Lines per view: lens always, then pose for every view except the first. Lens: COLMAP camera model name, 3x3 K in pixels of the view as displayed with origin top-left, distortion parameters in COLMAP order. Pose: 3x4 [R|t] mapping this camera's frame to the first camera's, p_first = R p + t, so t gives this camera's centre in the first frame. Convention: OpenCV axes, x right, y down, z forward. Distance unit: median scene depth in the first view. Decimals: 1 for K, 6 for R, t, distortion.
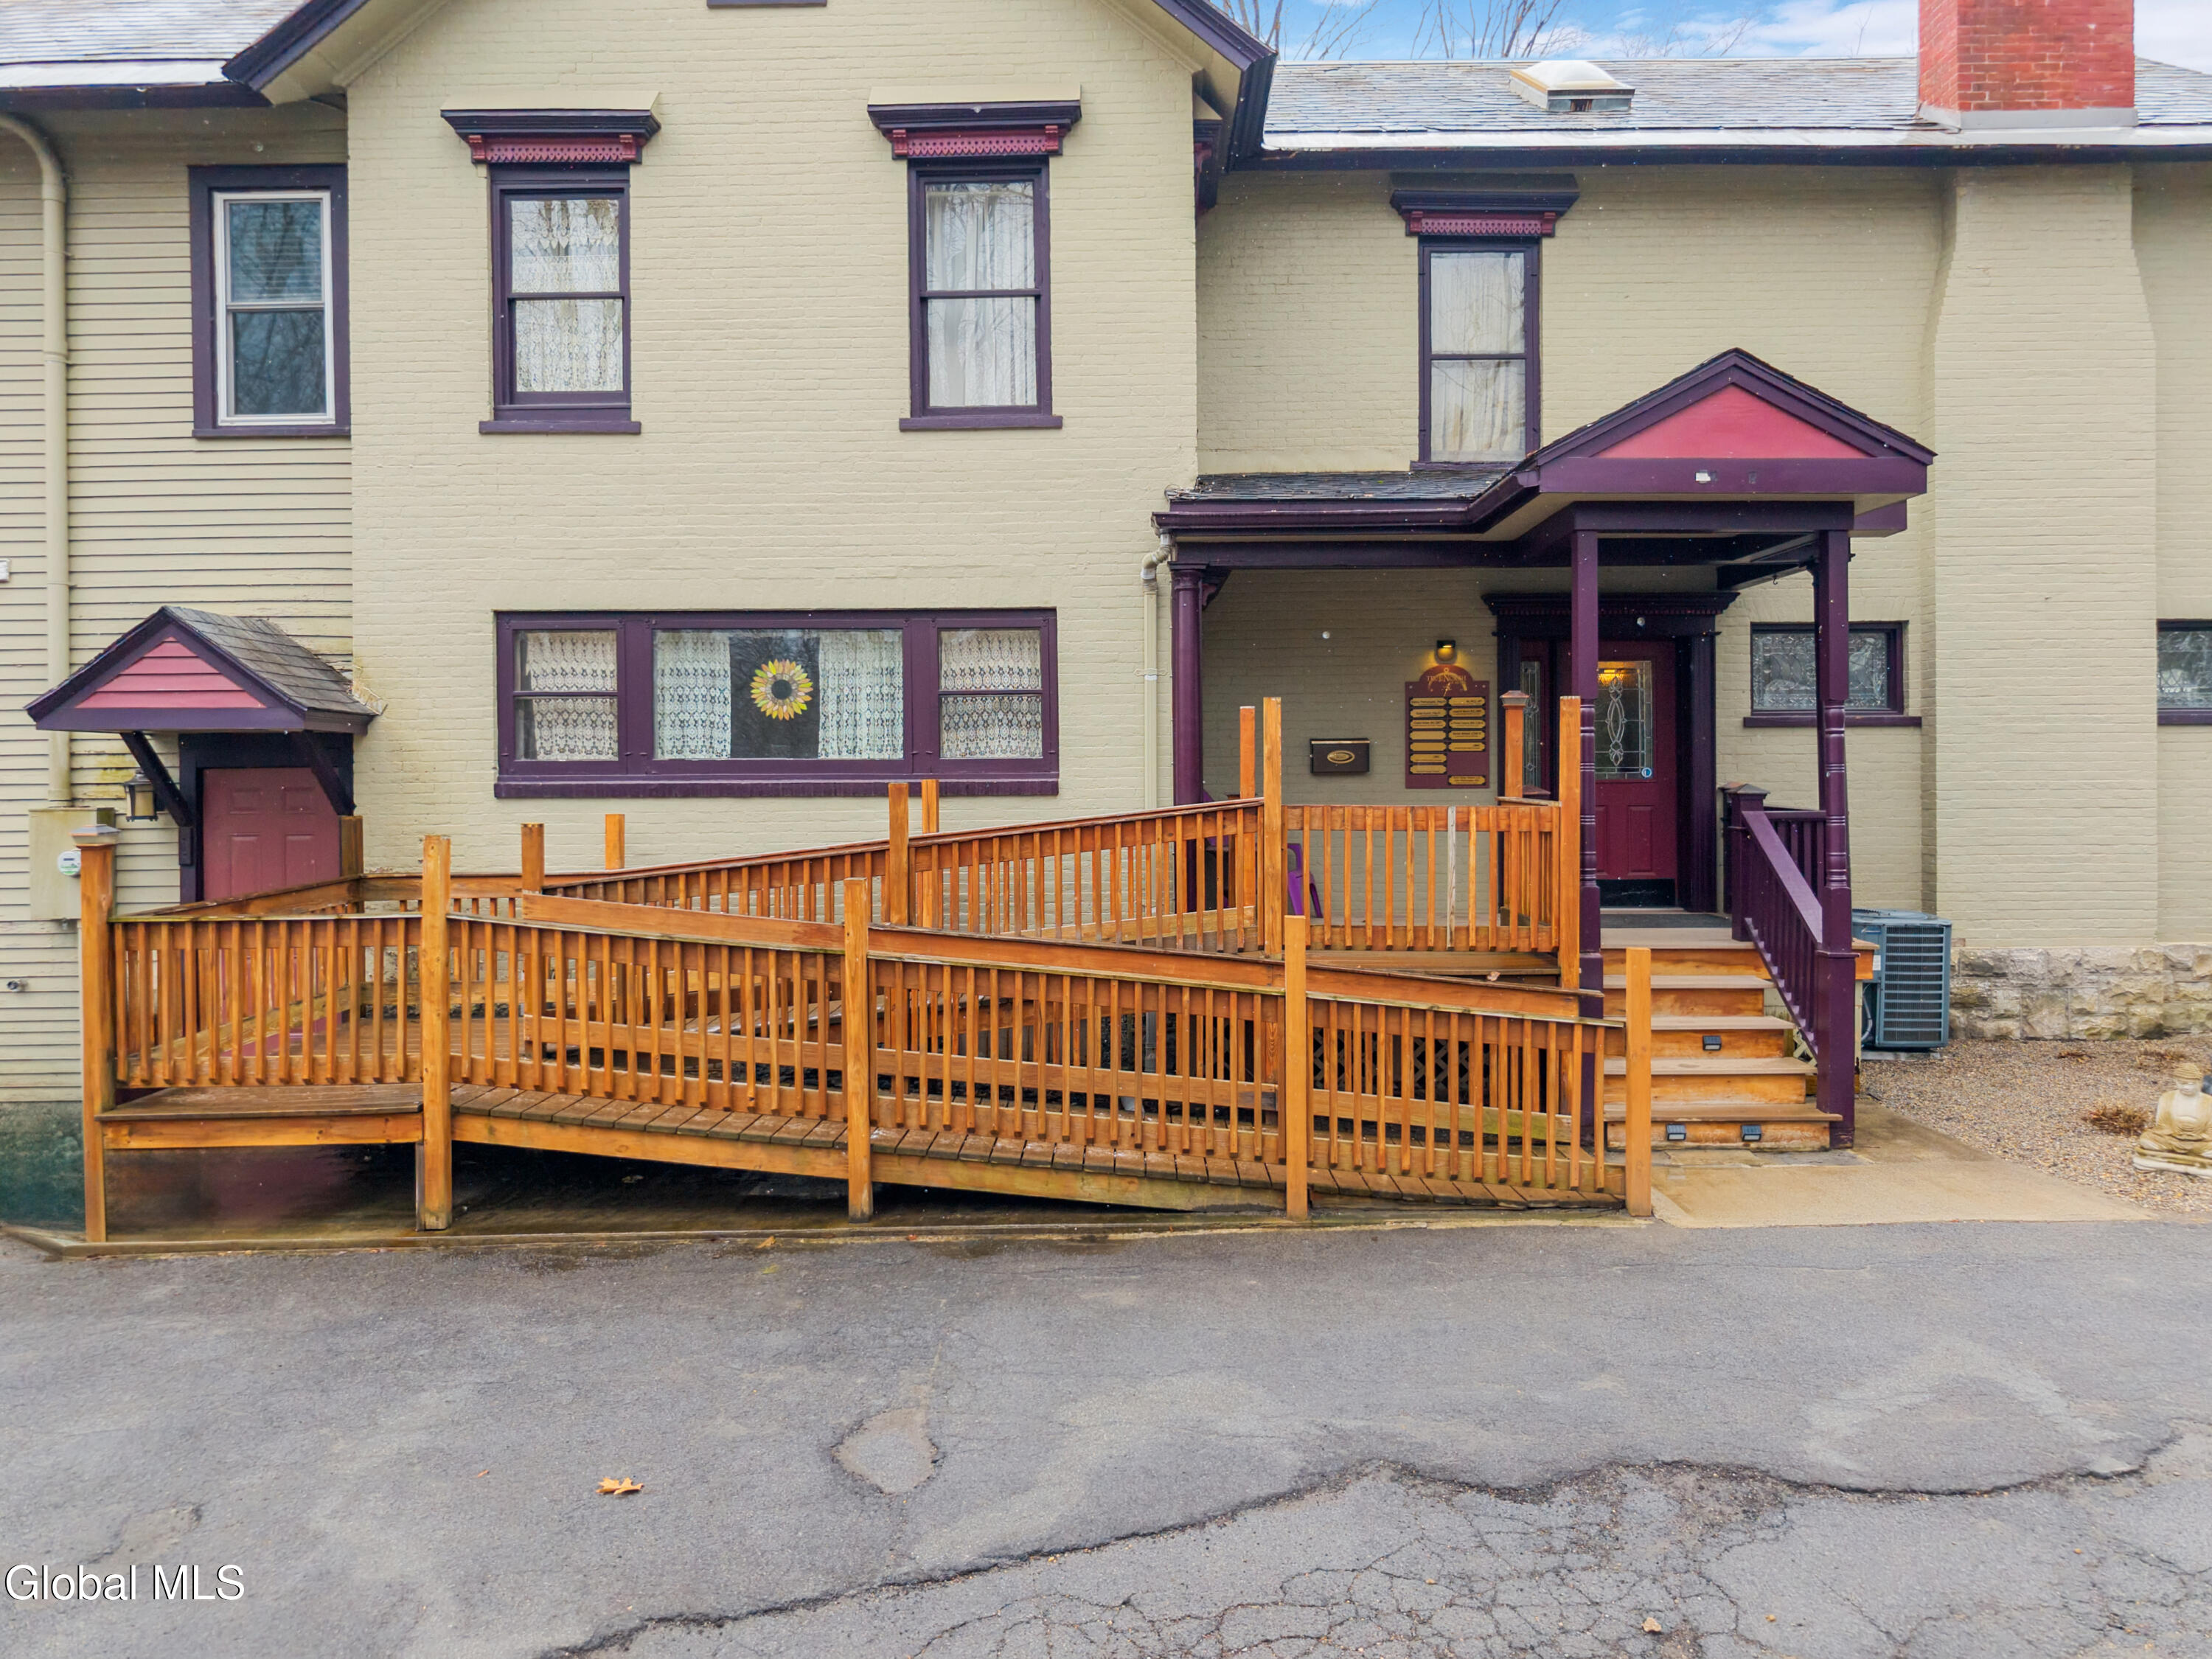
lens RADIAL K [[1538.6, 0, 1103.7], [0, 1538.6, 791.4], [0, 0, 1]] dist [-0.000675, 0.000047]
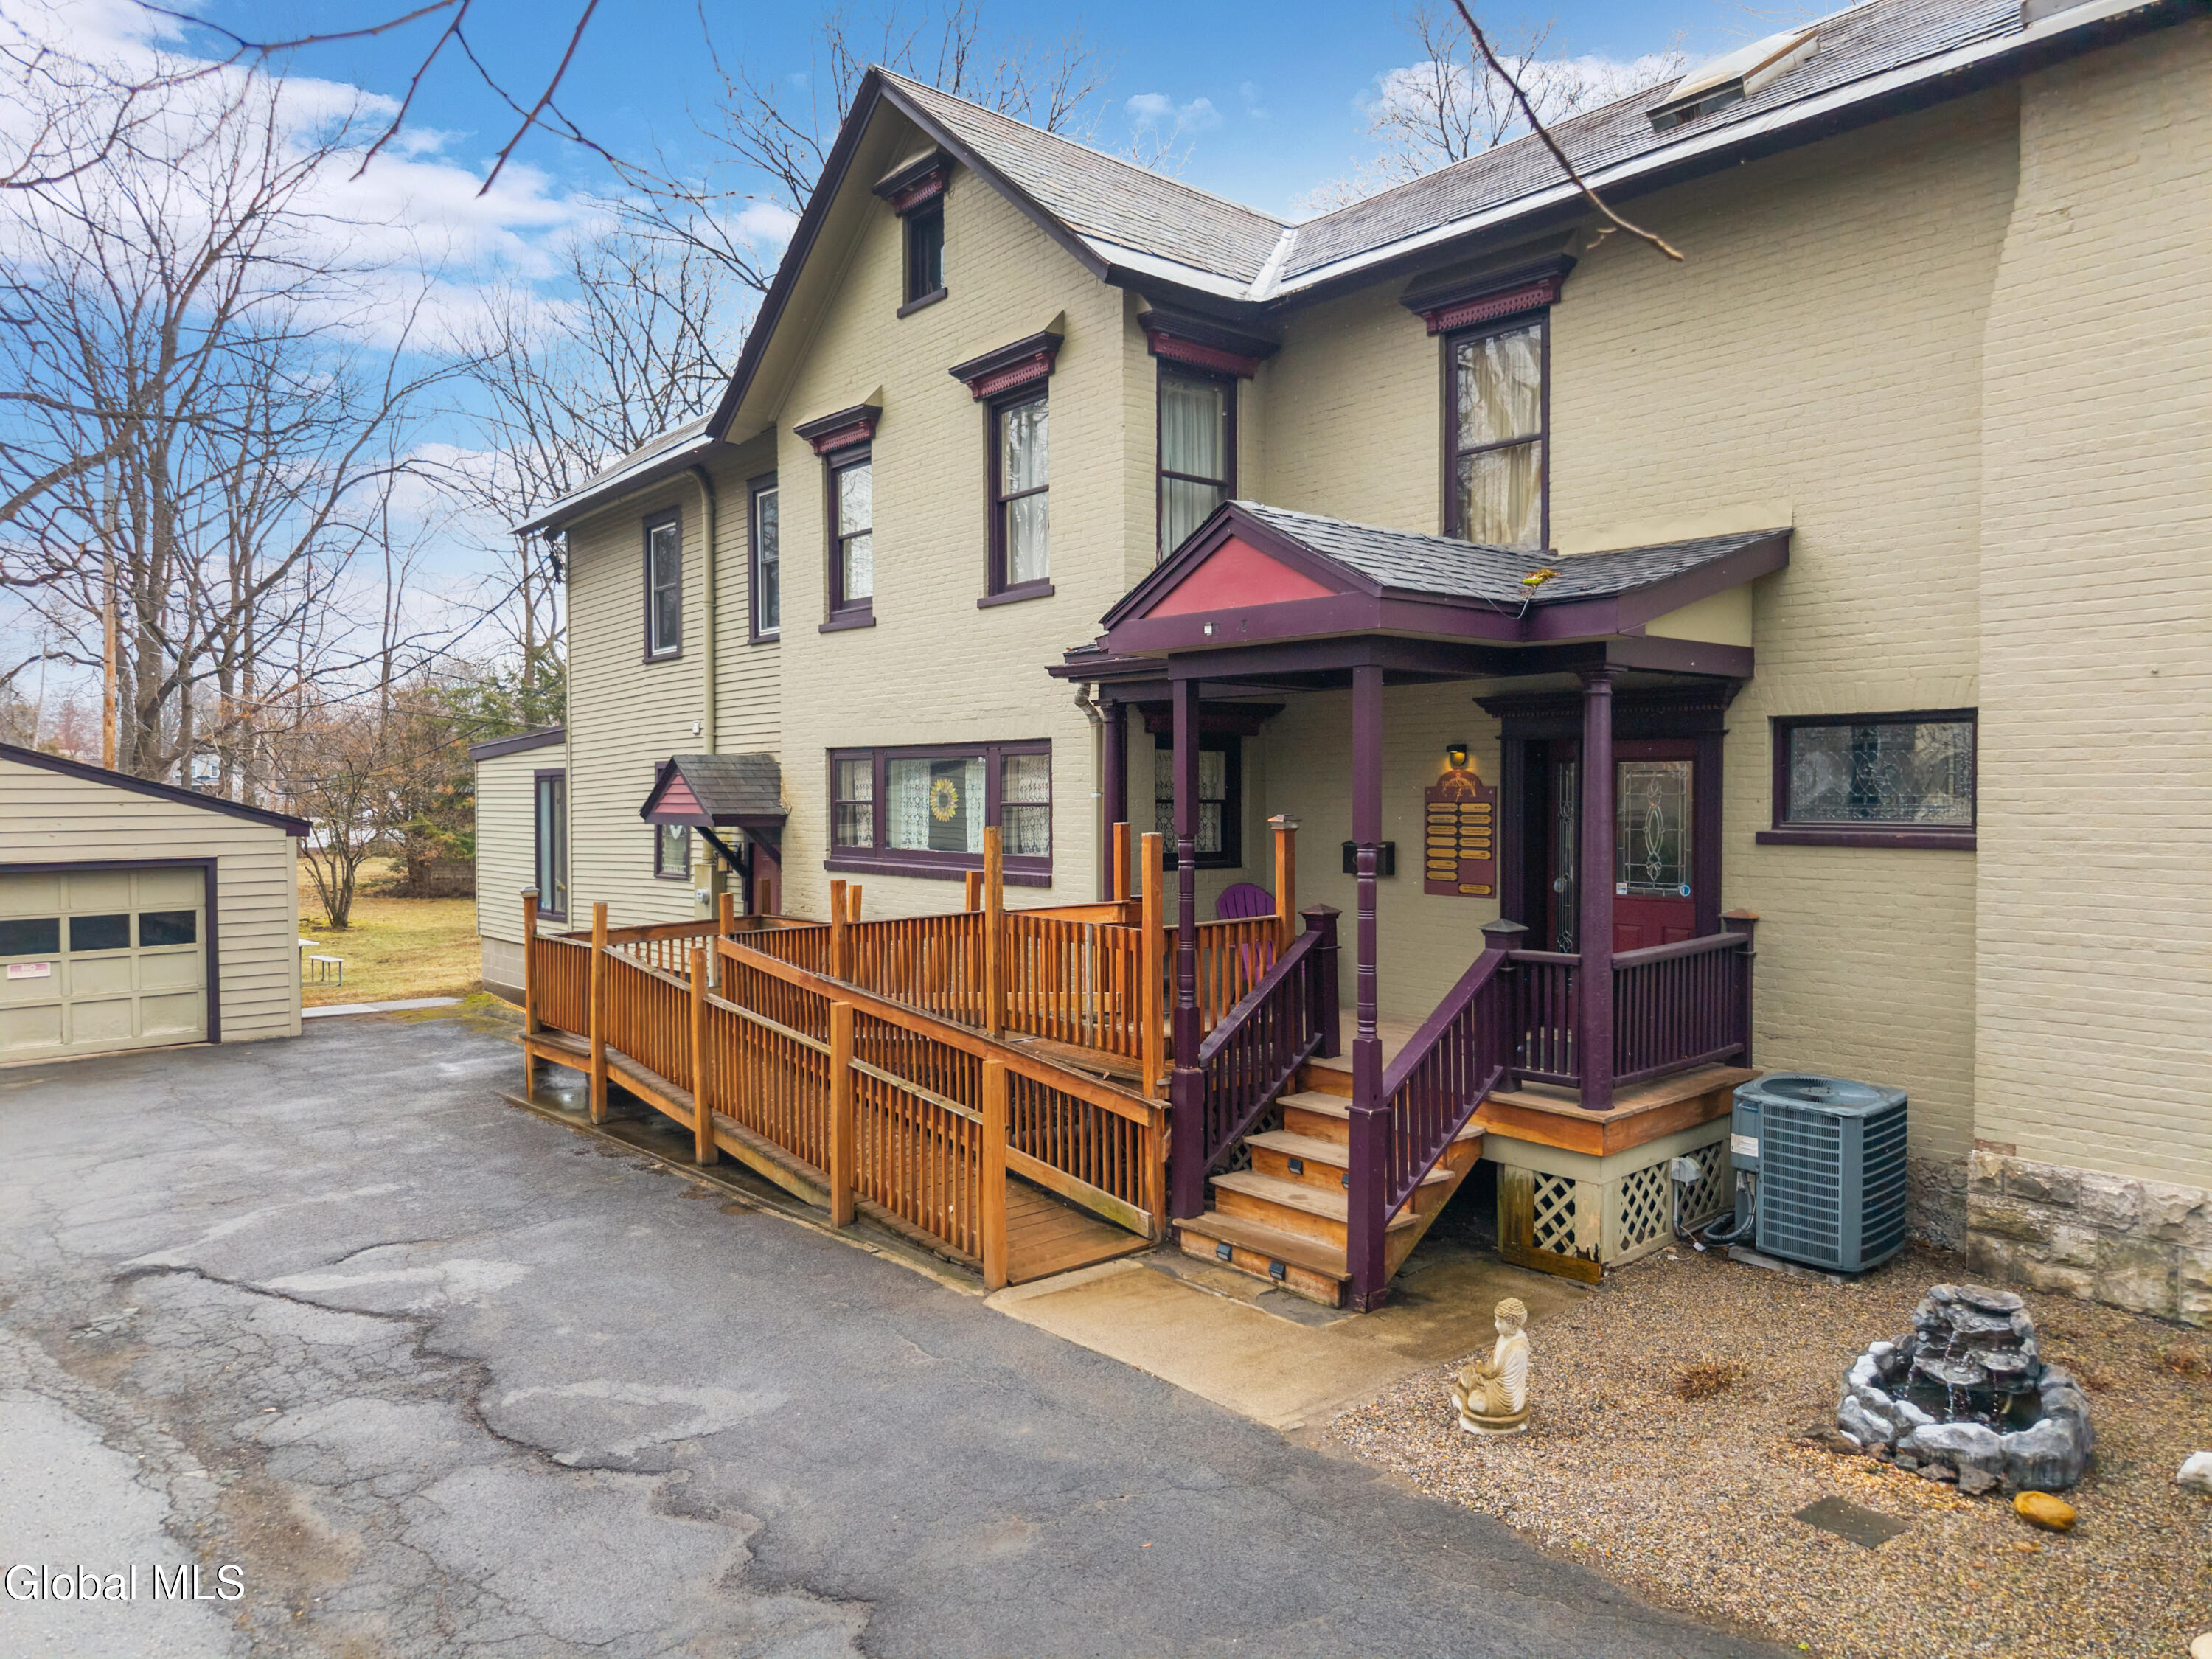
lens RADIAL K [[1534.8, 0, 1106.0], [0, 1534.8, 829.5], [0, 0, 1]] dist [0.005669, -0.003701]
pose [[0.640880, 0.026472, -0.767184, 0.932590], [-0.006277, 0.999553, 0.029247, -0.080542], [0.767615, -0.013929, 0.640760, 0.226866]]
